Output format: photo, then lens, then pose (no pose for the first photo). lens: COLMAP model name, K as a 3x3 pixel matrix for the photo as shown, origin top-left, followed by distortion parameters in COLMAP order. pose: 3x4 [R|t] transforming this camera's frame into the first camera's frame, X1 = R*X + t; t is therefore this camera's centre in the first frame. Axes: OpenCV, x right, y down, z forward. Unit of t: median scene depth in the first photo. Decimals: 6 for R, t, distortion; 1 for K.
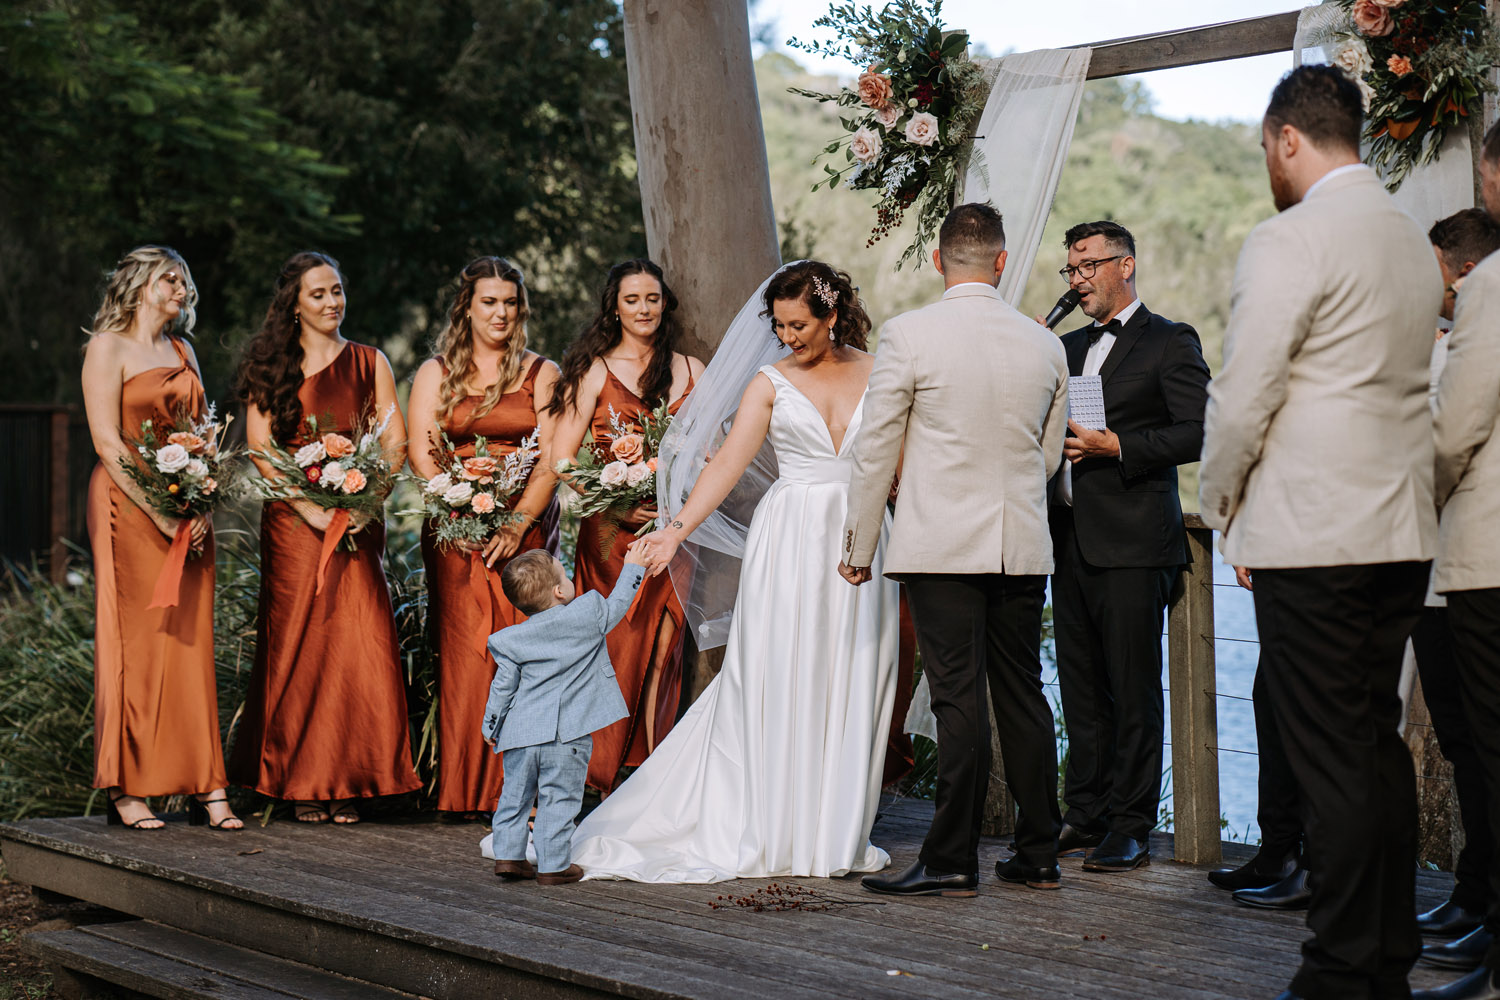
lens RADIAL K [[3555.7, 0, 751.8], [0, 3555.7, 630.0], [0, 0, 1]] dist [0.436709, 0.496016]
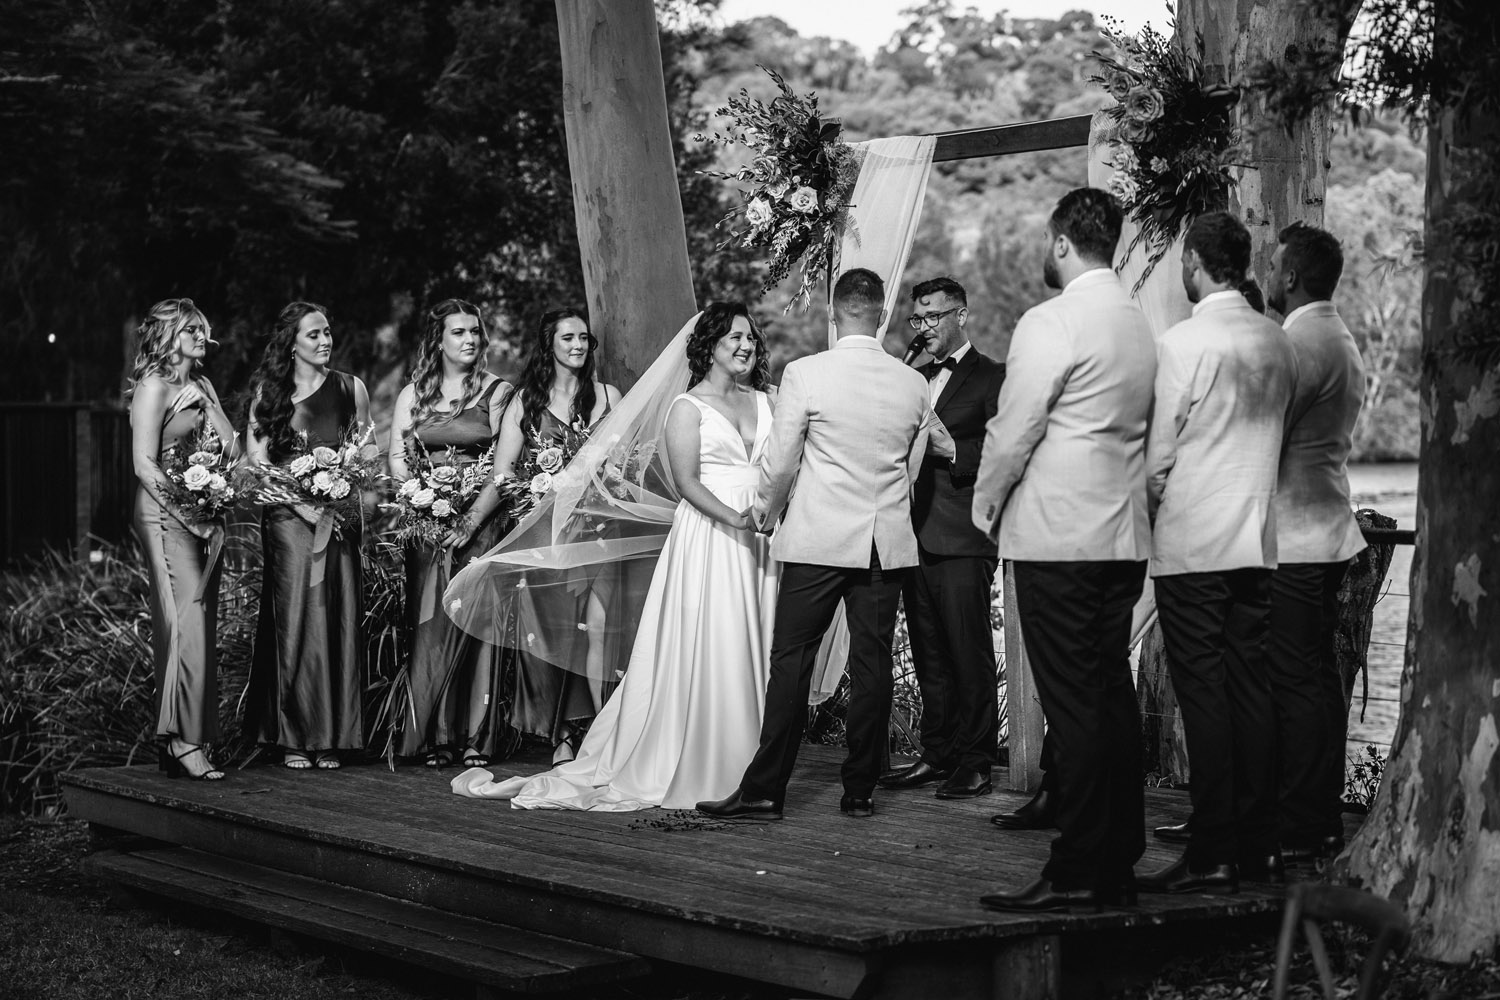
lens RADIAL K [[3636.4, 0, 752.6], [0, 3636.4, 584.9], [0, 0, 1]] dist [0.452055, -2.864409]
pose [[0.999932, -0.011516, -0.001572, 0.030017], [0.011514, 0.999933, -0.000847, -0.006376], [0.001582, 0.000829, 0.999998, -0.254870]]
